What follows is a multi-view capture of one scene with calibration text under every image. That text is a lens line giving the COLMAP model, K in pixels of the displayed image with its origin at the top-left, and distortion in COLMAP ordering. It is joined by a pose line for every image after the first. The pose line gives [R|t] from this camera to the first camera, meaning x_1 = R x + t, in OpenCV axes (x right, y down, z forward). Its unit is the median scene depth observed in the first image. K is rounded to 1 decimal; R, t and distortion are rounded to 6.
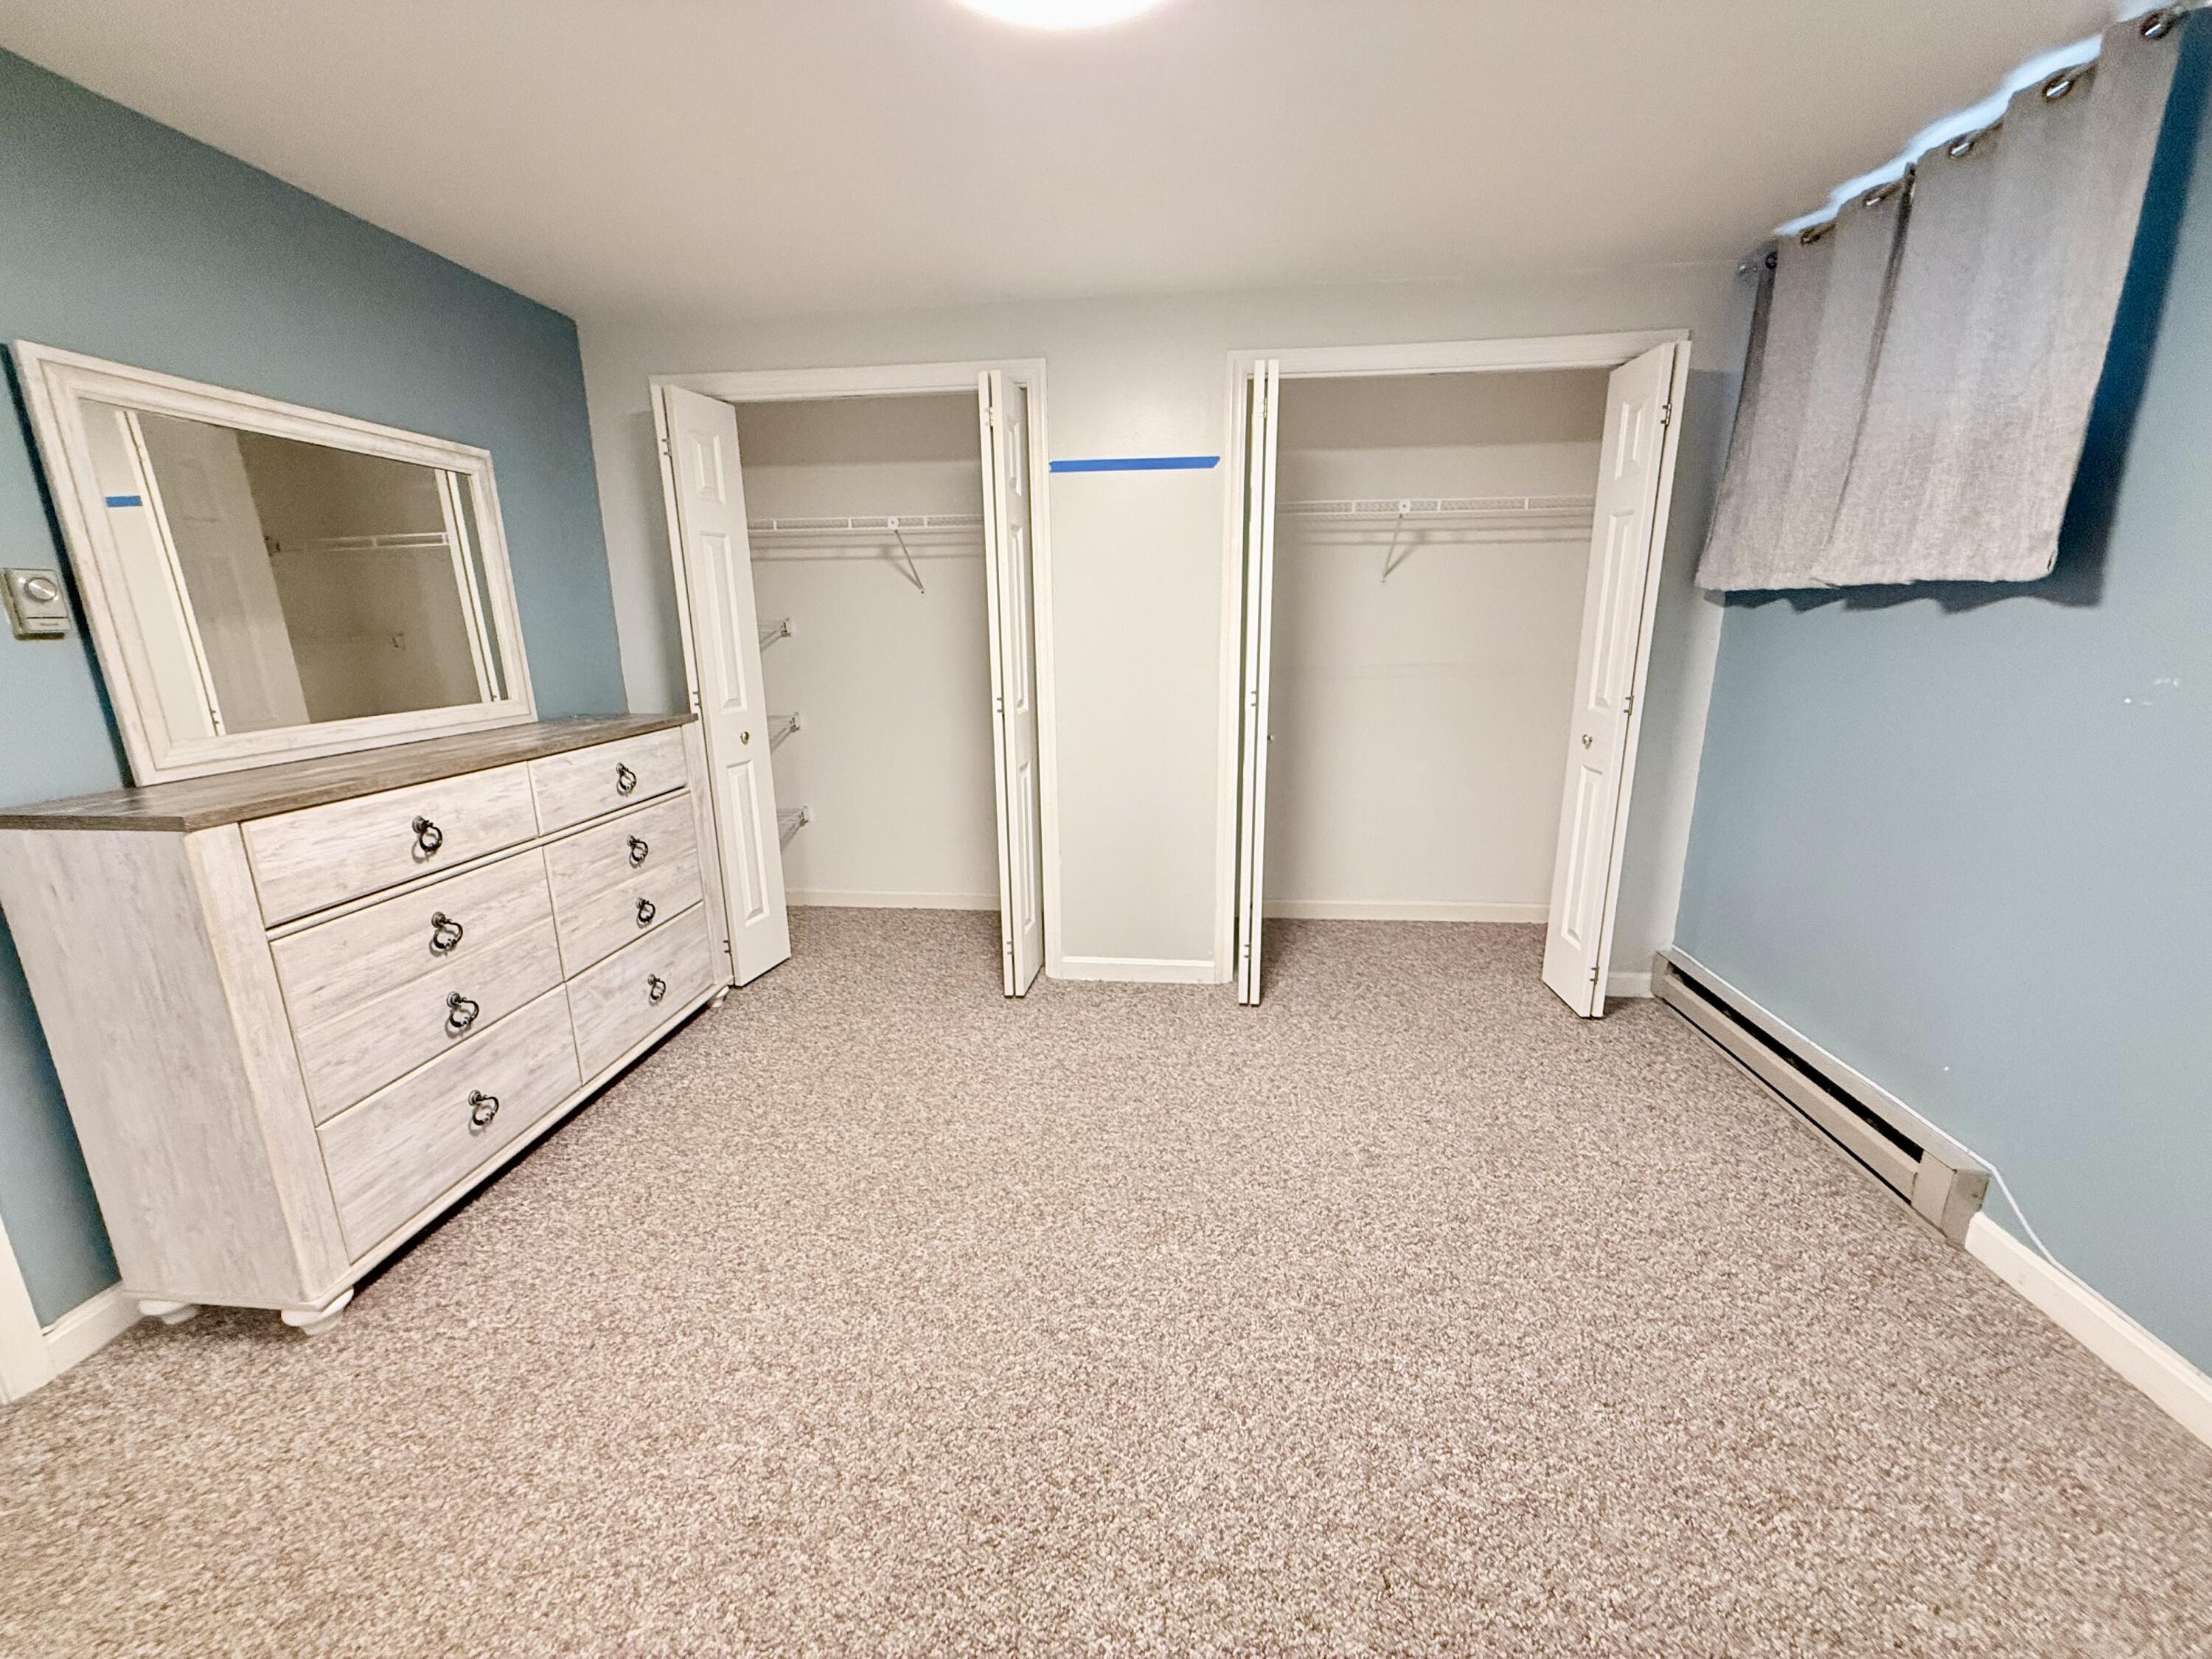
lens RADIAL K [[880.6, 0, 1102.5], [0, 880.6, 835.4], [0, 0, 1]] dist [0.000387, 0.000085]
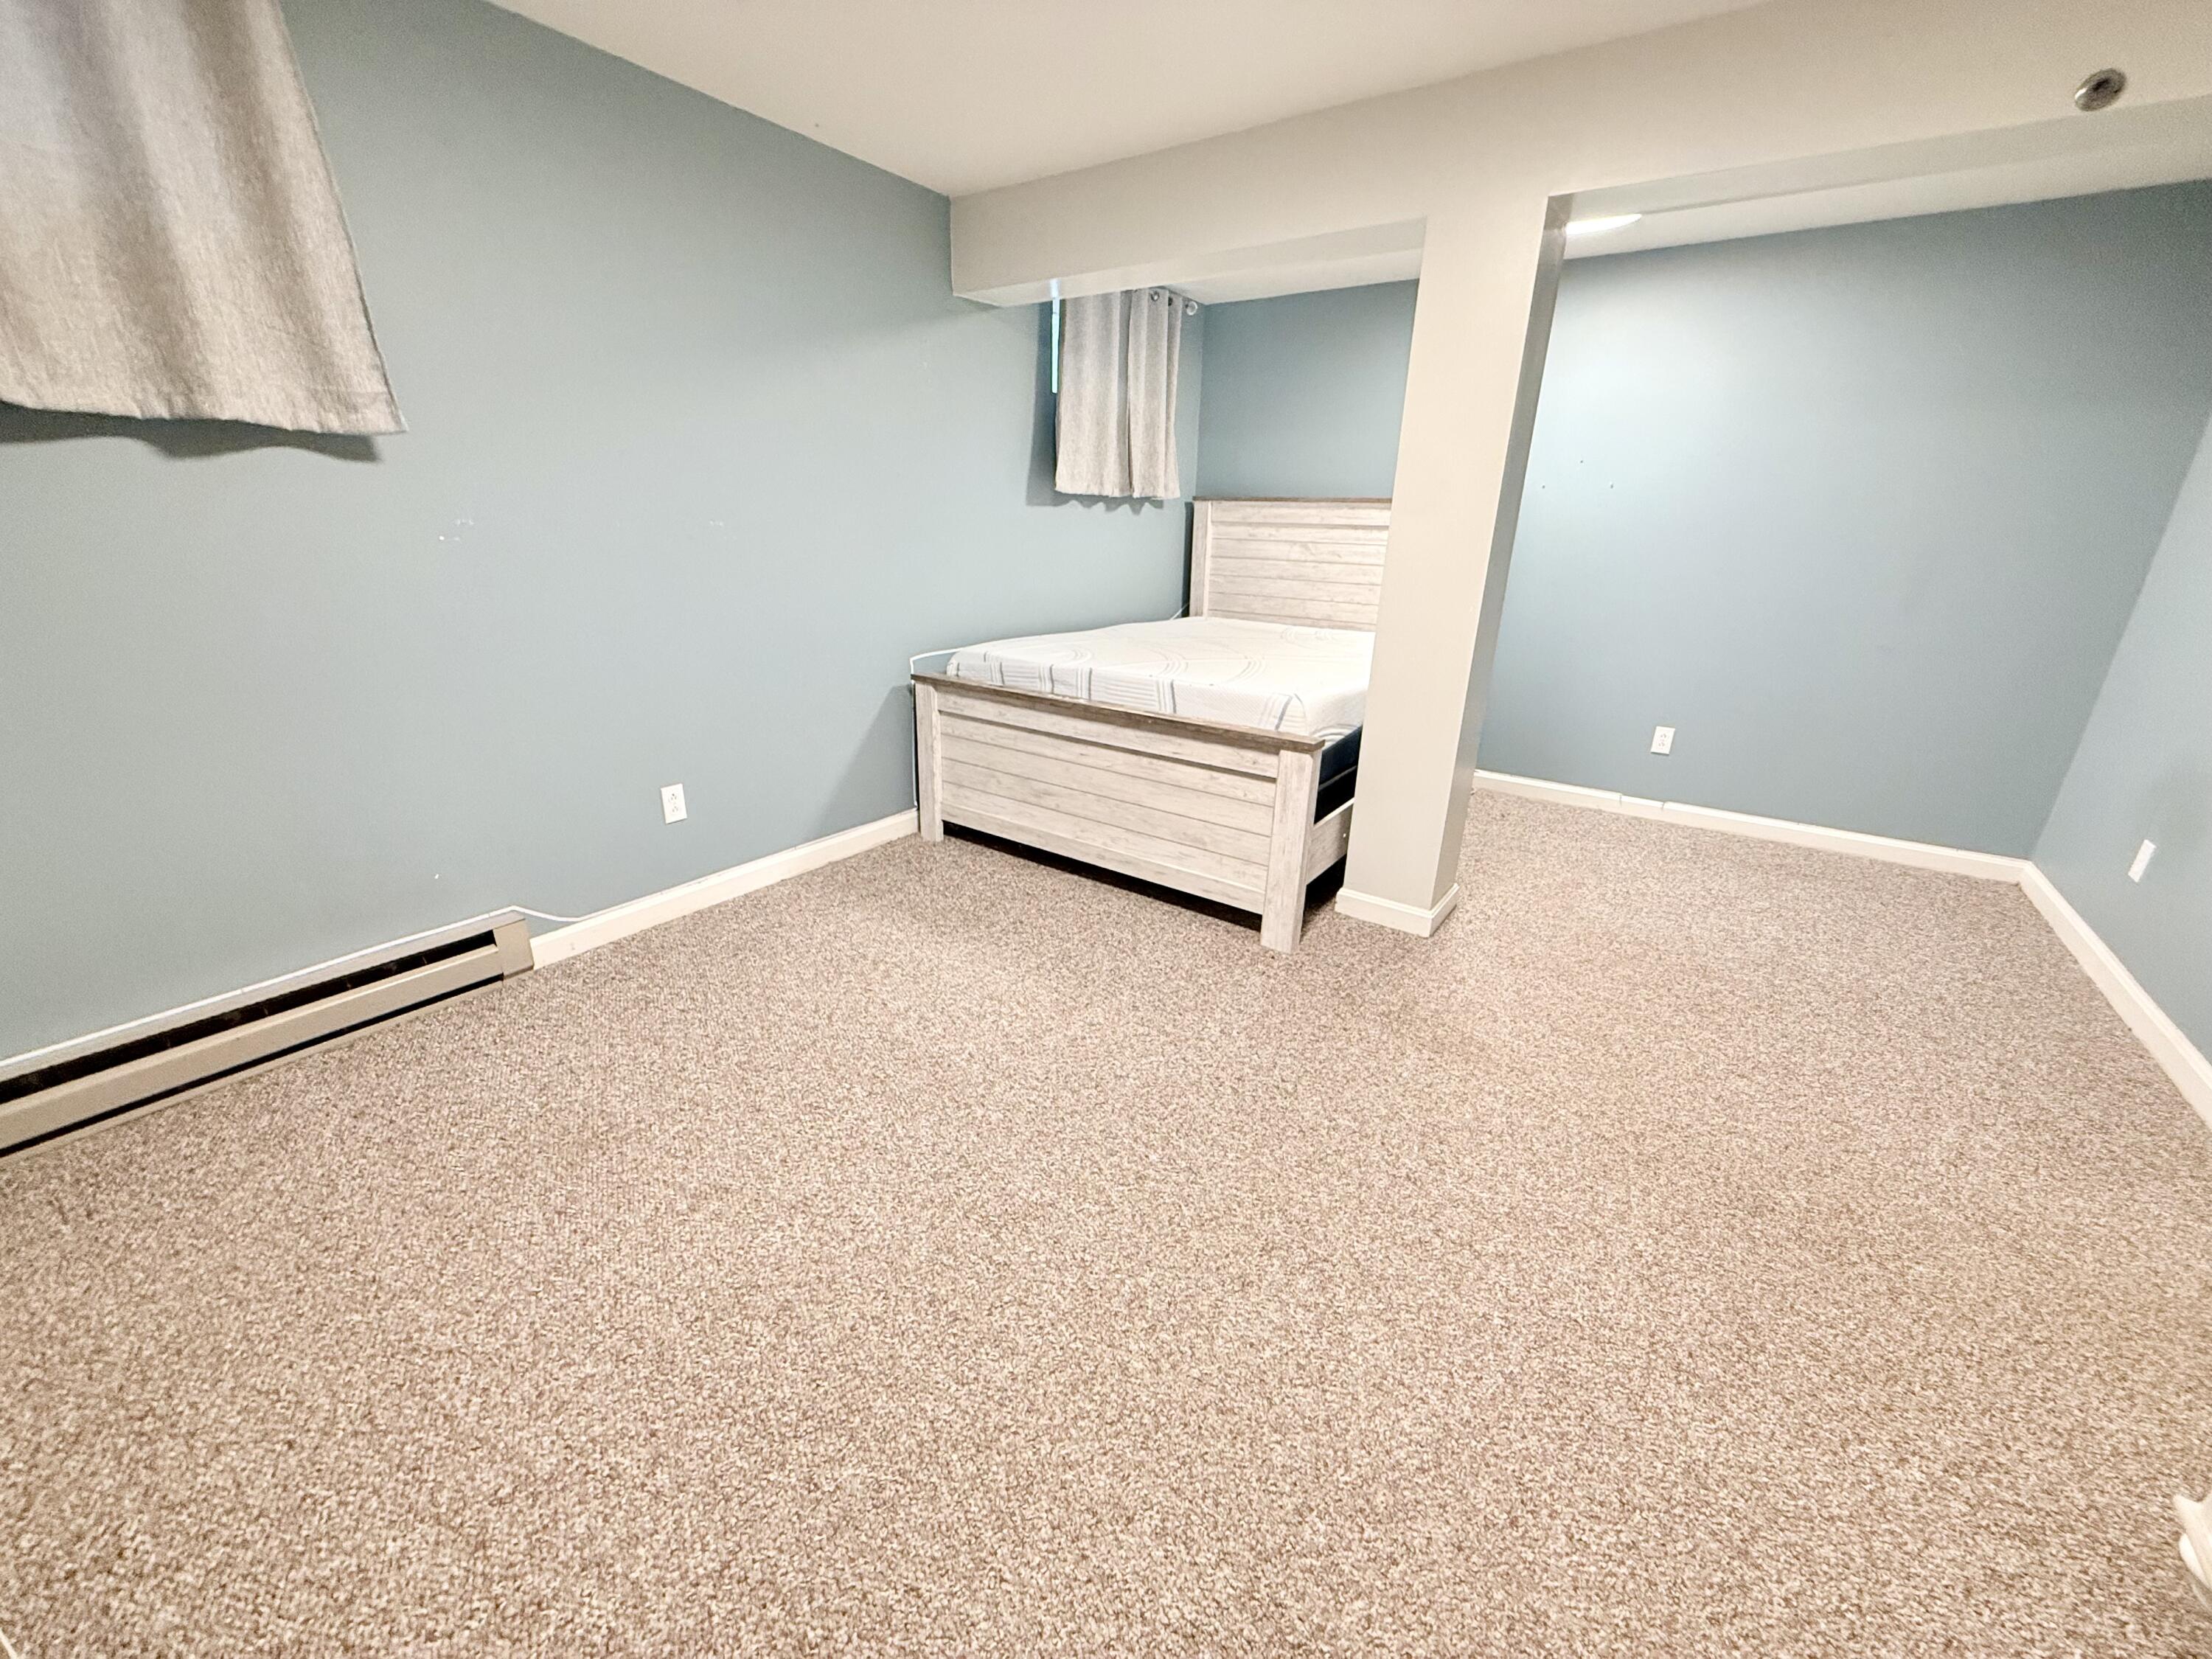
lens RADIAL K [[880.6, 0, 1100.6], [0, 880.6, 826.7], [0, 0, 1]] dist [0.000387, 0.000085]
pose [[-0.872441, -0.168739, 0.458666, -0.348706], [0.108269, 0.848452, 0.518079, -0.318193], [-0.476576, 0.501653, -0.721955, 1.475524]]
